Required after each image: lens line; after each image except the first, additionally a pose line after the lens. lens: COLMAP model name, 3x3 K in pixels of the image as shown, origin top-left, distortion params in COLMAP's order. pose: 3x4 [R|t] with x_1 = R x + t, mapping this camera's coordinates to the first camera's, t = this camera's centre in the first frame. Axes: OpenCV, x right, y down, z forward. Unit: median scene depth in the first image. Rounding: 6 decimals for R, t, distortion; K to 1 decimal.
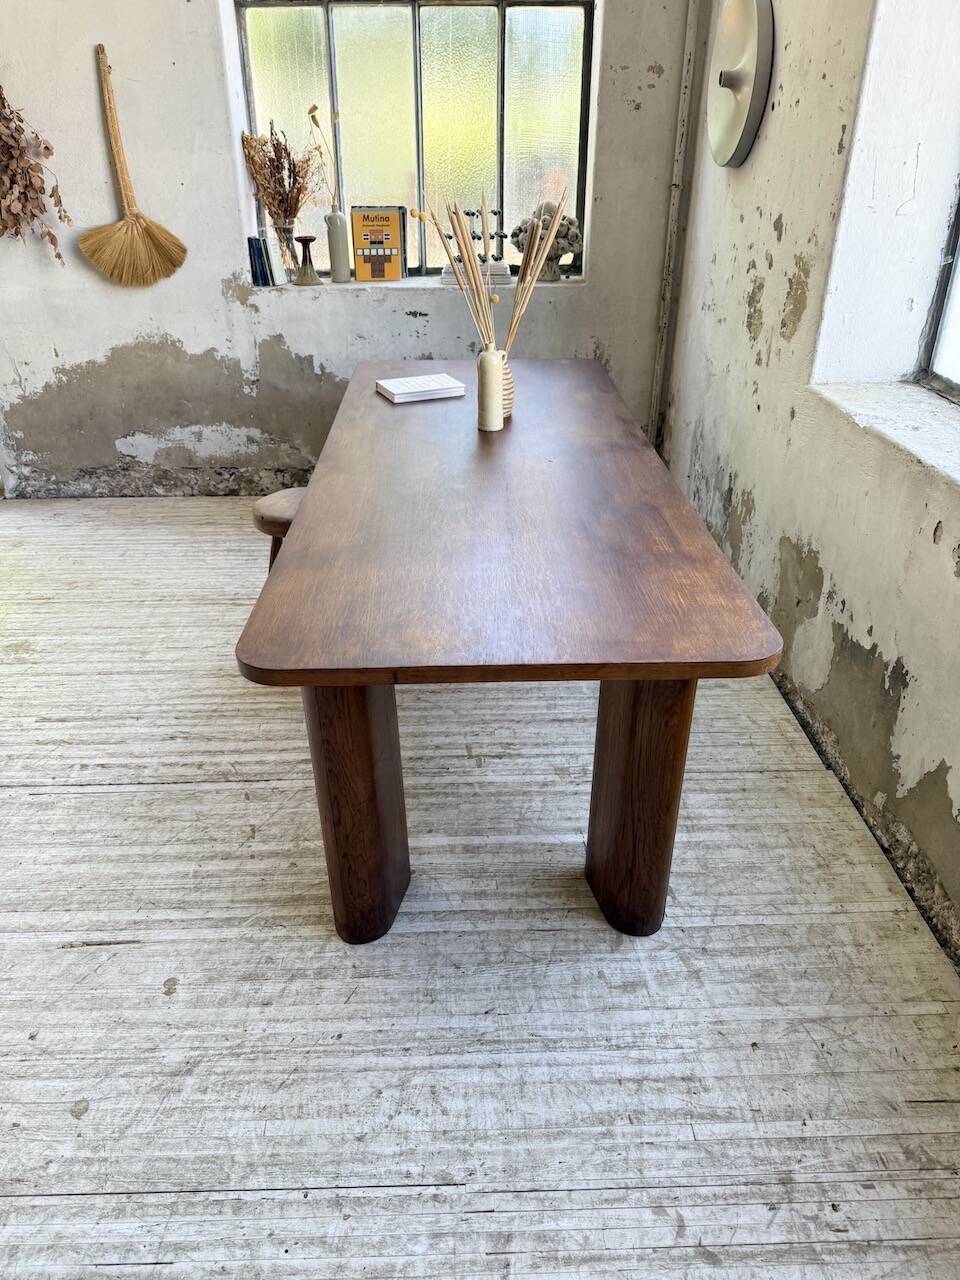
lens RADIAL K [[901.8, 0, 477.2], [0, 901.8, 637.2], [0, 0, 1]] dist [0.030953, -0.050898]
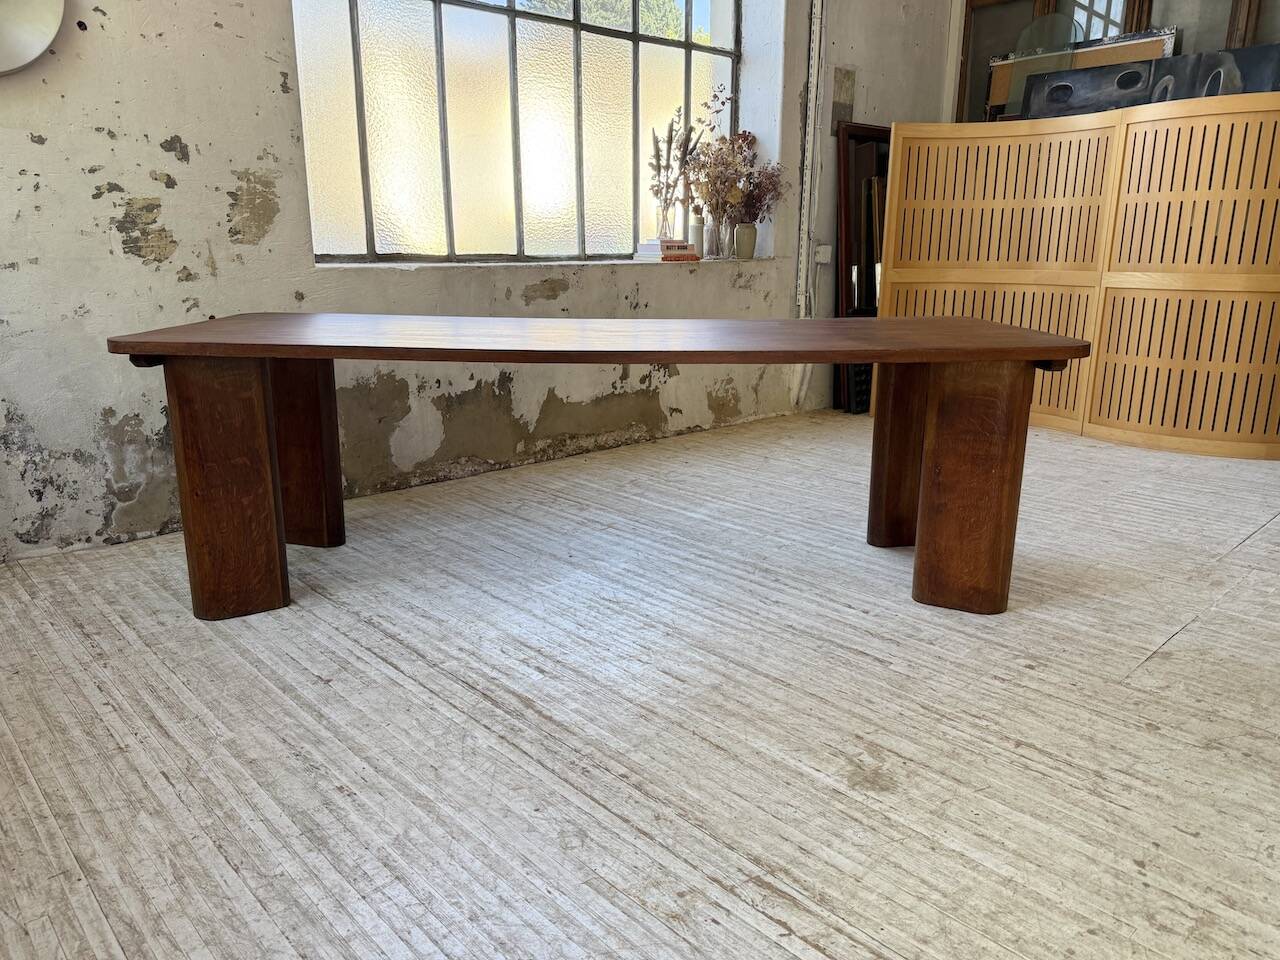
lens RADIAL K [[902.0, 0, 642.2], [0, 902.0, 486.3], [0, 0, 1]] dist [0.077570, -0.121826]
pose [[-0.662049, -0.190351, 0.724885, -1.099729], [0.358471, 0.768970, 0.529324, -0.660673], [-0.658172, 0.610289, -0.440860, 1.723053]]
